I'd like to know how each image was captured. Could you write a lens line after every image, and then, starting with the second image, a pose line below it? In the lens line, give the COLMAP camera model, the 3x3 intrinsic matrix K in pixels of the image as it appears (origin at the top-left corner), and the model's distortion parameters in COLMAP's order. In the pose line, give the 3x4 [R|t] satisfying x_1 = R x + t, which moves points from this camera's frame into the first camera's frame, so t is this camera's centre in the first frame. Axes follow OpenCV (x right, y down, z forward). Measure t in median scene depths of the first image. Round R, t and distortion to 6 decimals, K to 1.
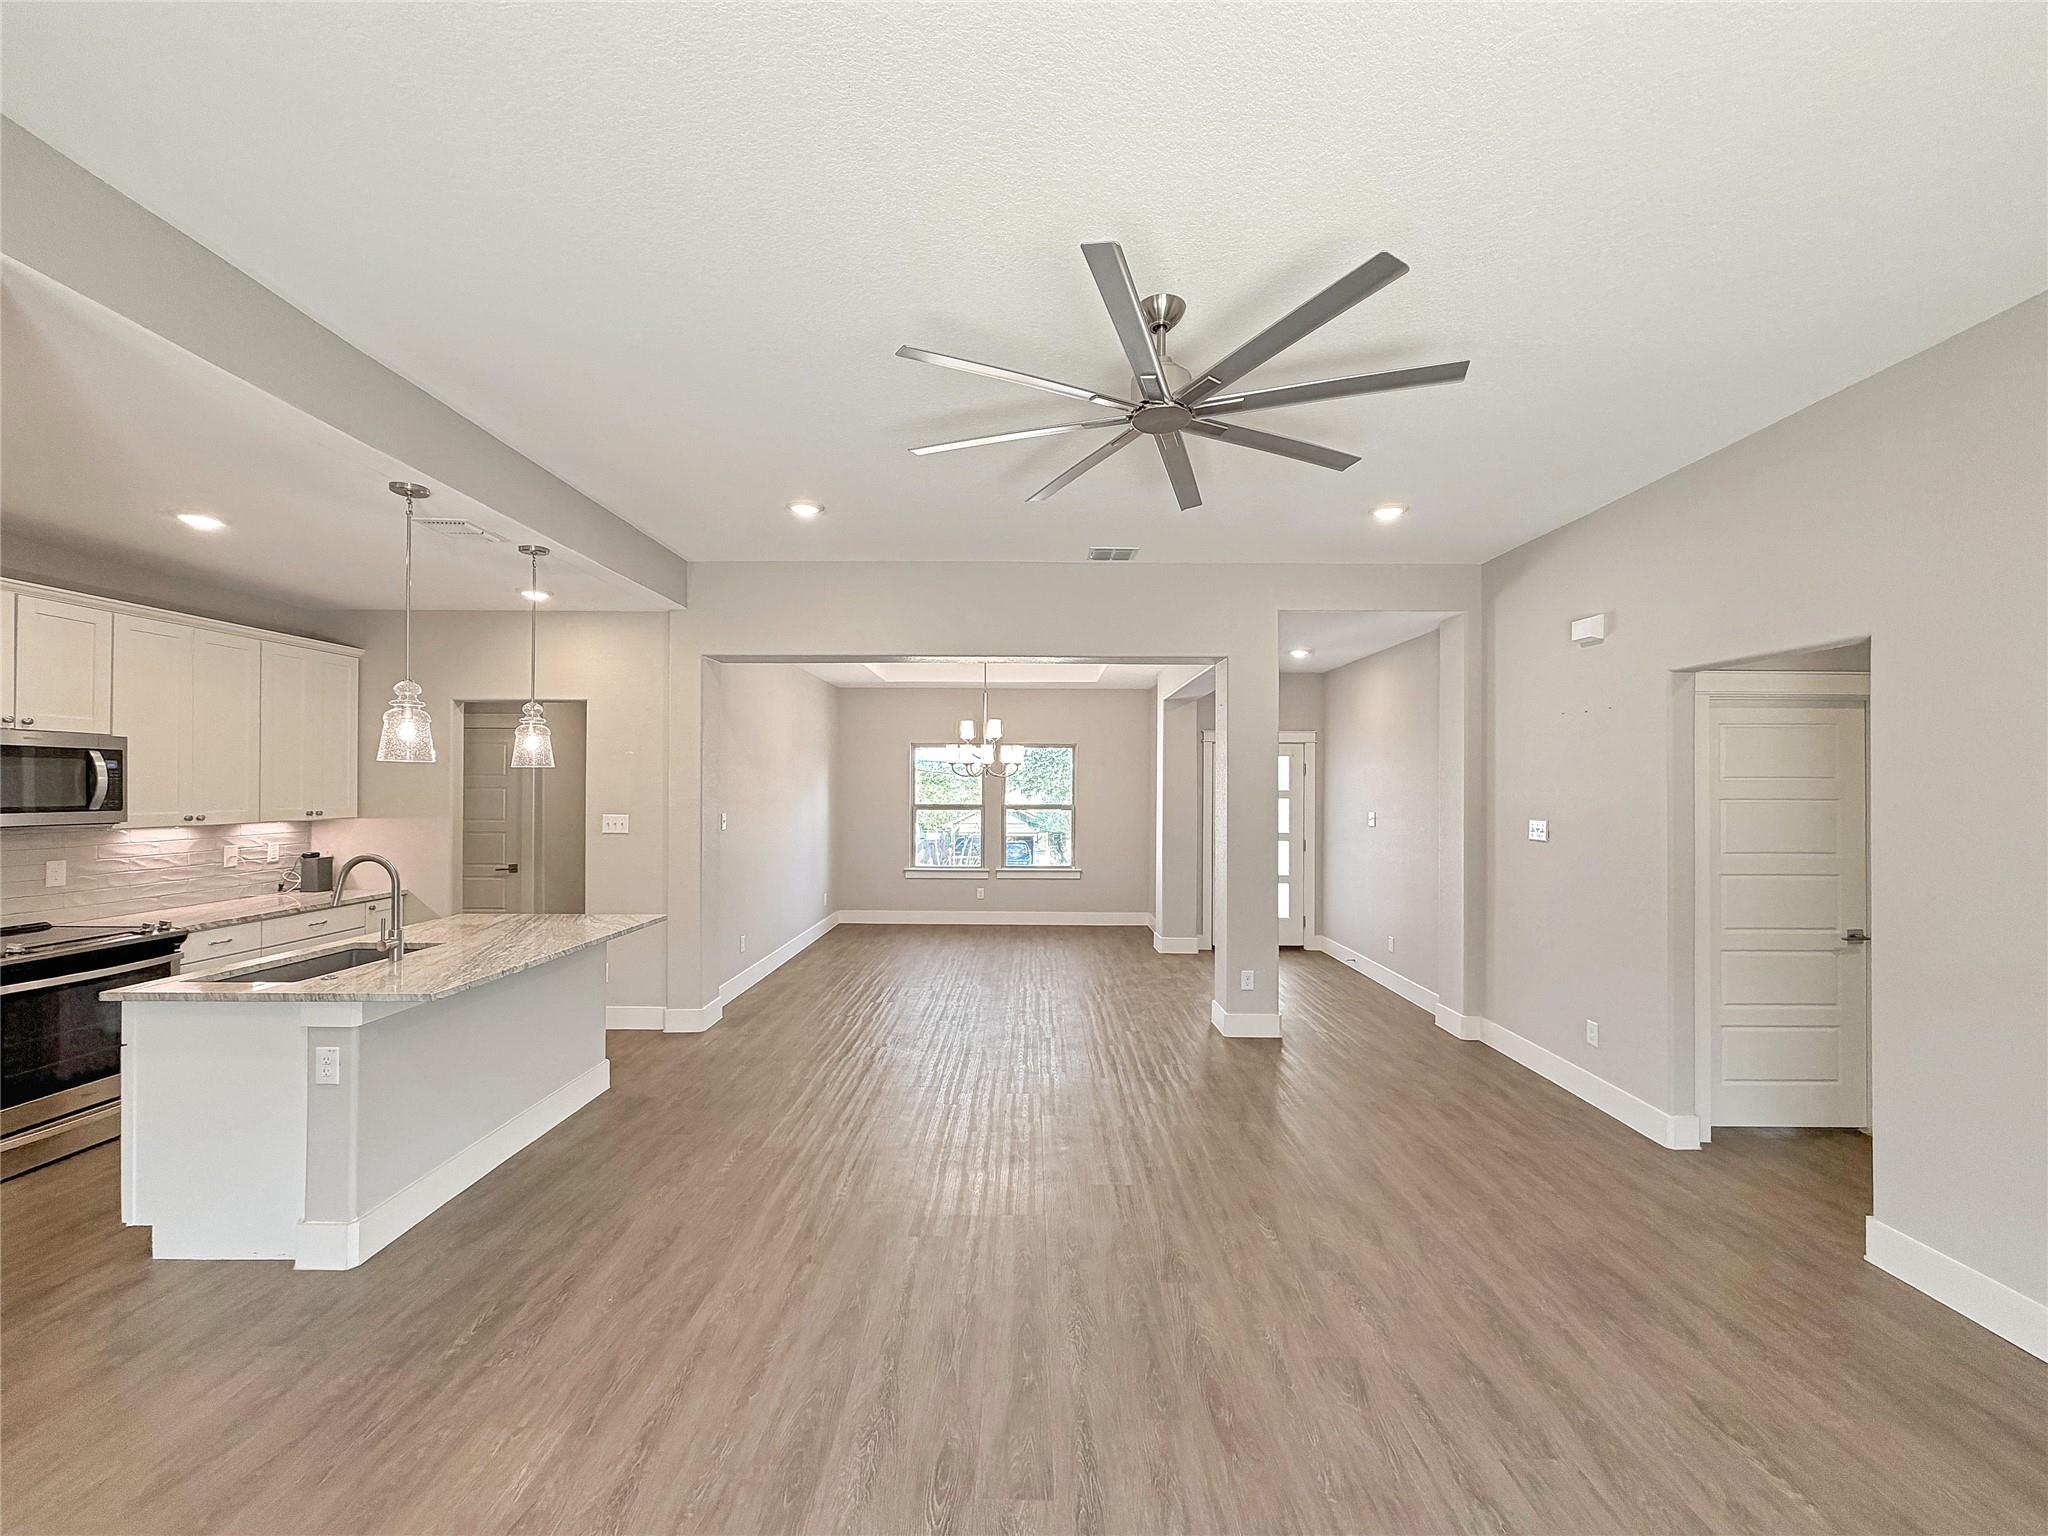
lens RADIAL K [[826.3, 0, 1021.3], [0, 826.3, 779.4], [0, 0, 1]] dist [0.000098, 0.000912]
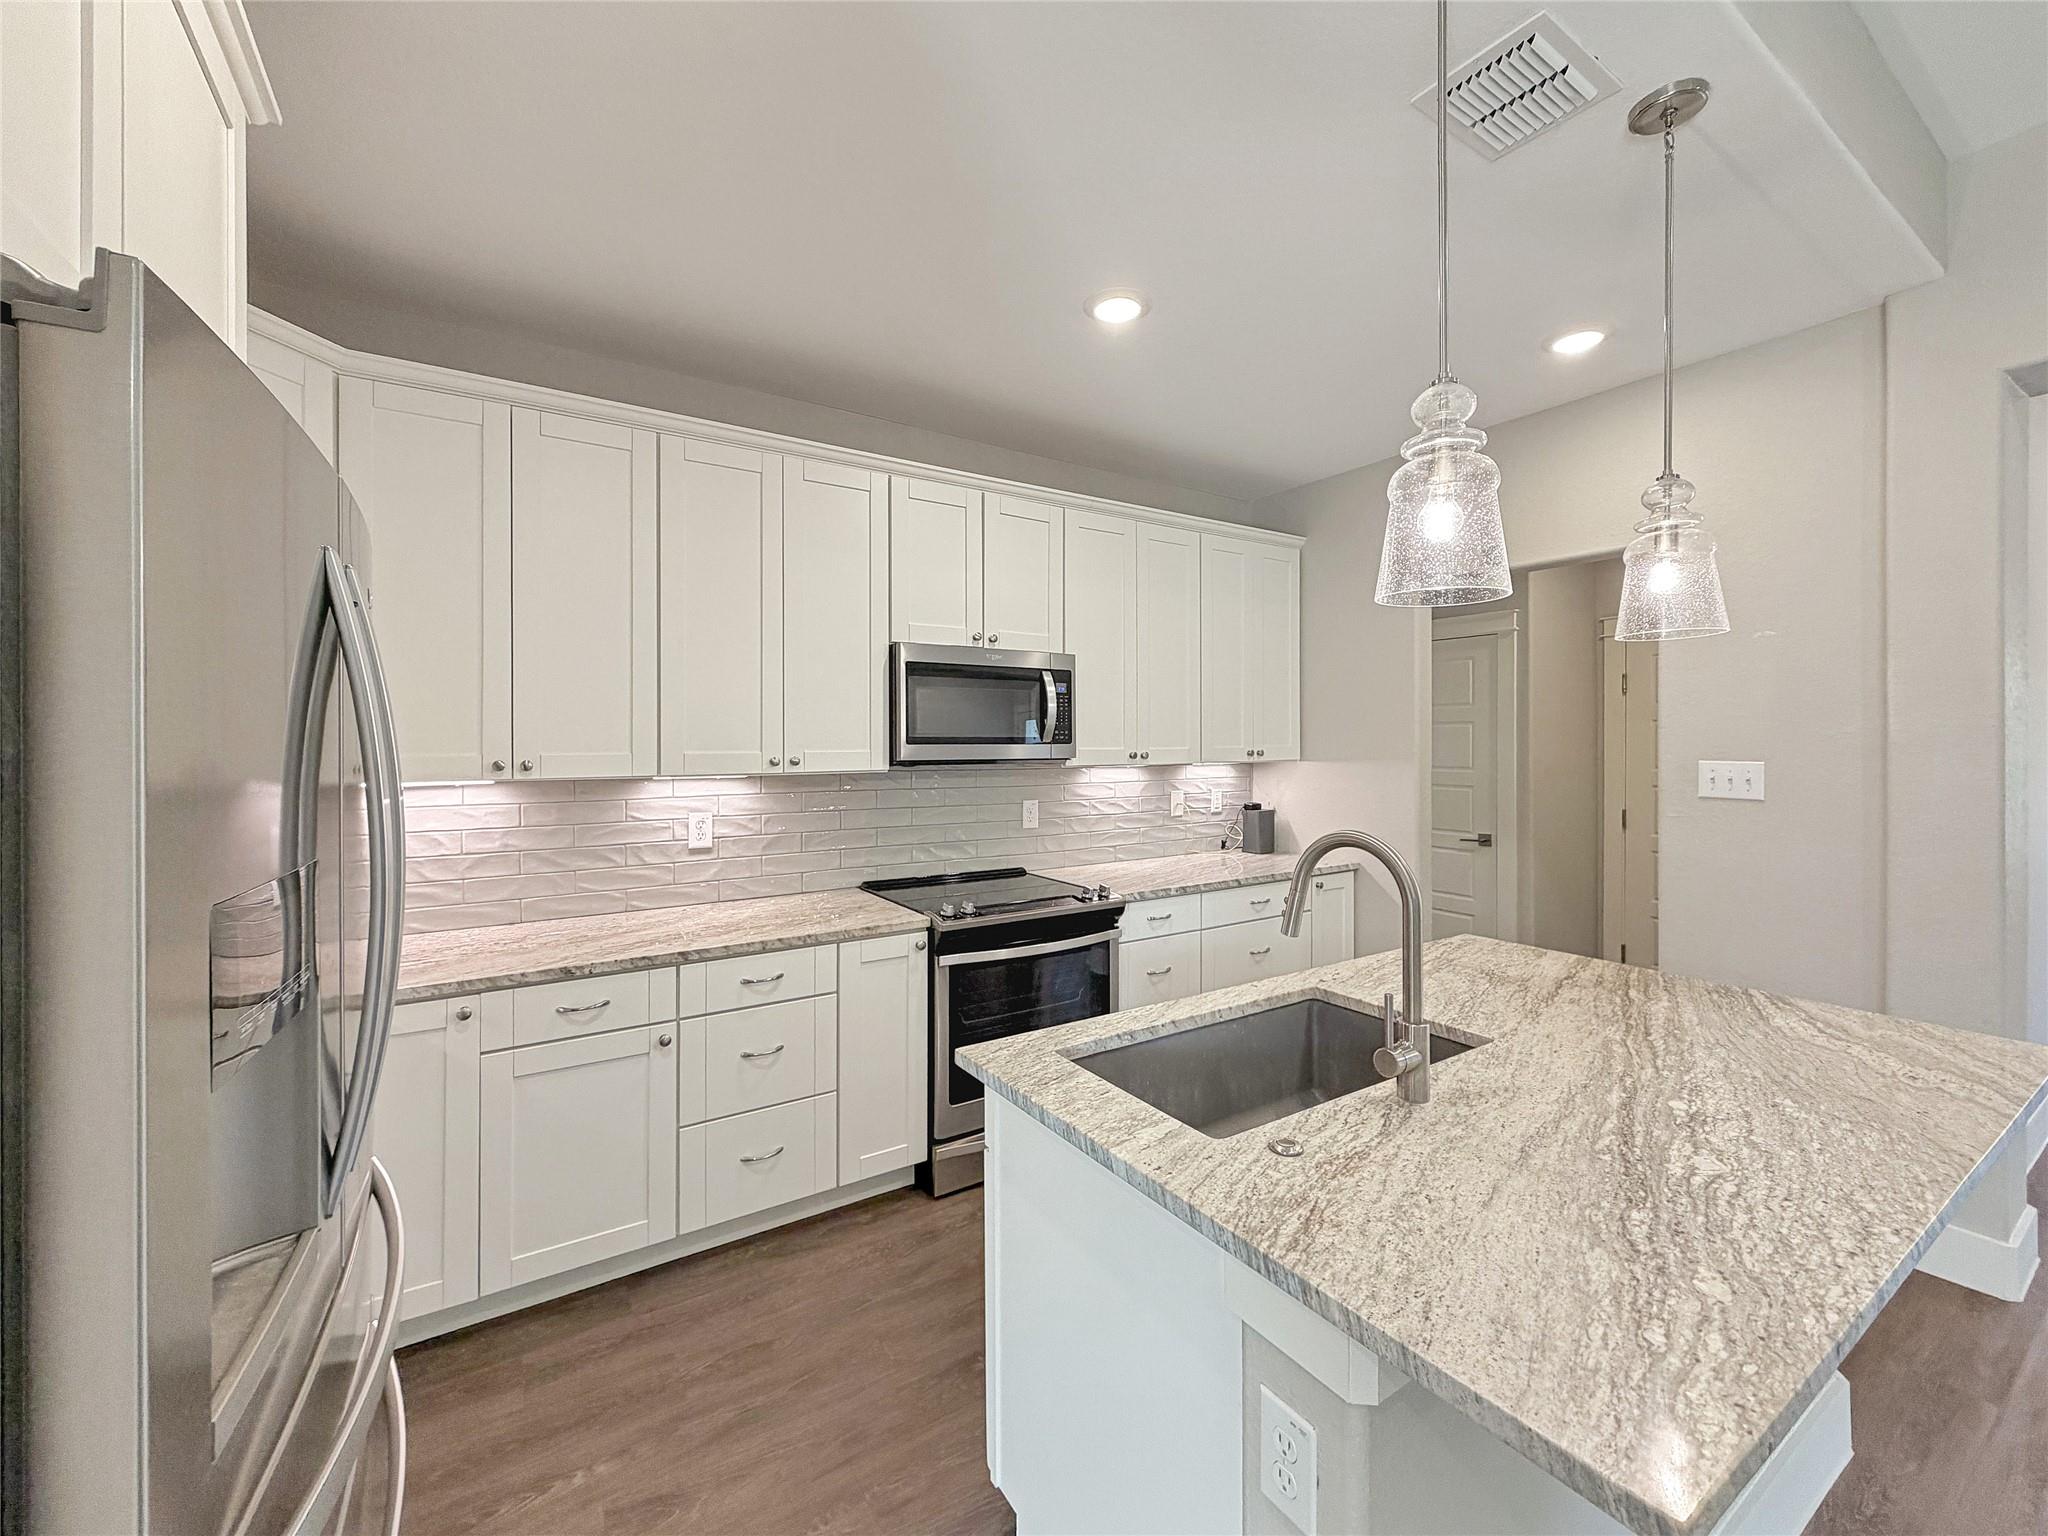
lens RADIAL K [[830.8, 0, 1019.4], [0, 830.8, 747.3], [0, 0, 1]] dist [-0.000287, 0.000148]
pose [[0.552007, 0.000926, -0.833839, -0.419482], [0.012357, 0.999880, 0.009290, 0.032307], [0.833748, -0.015432, 0.551929, 0.493817]]
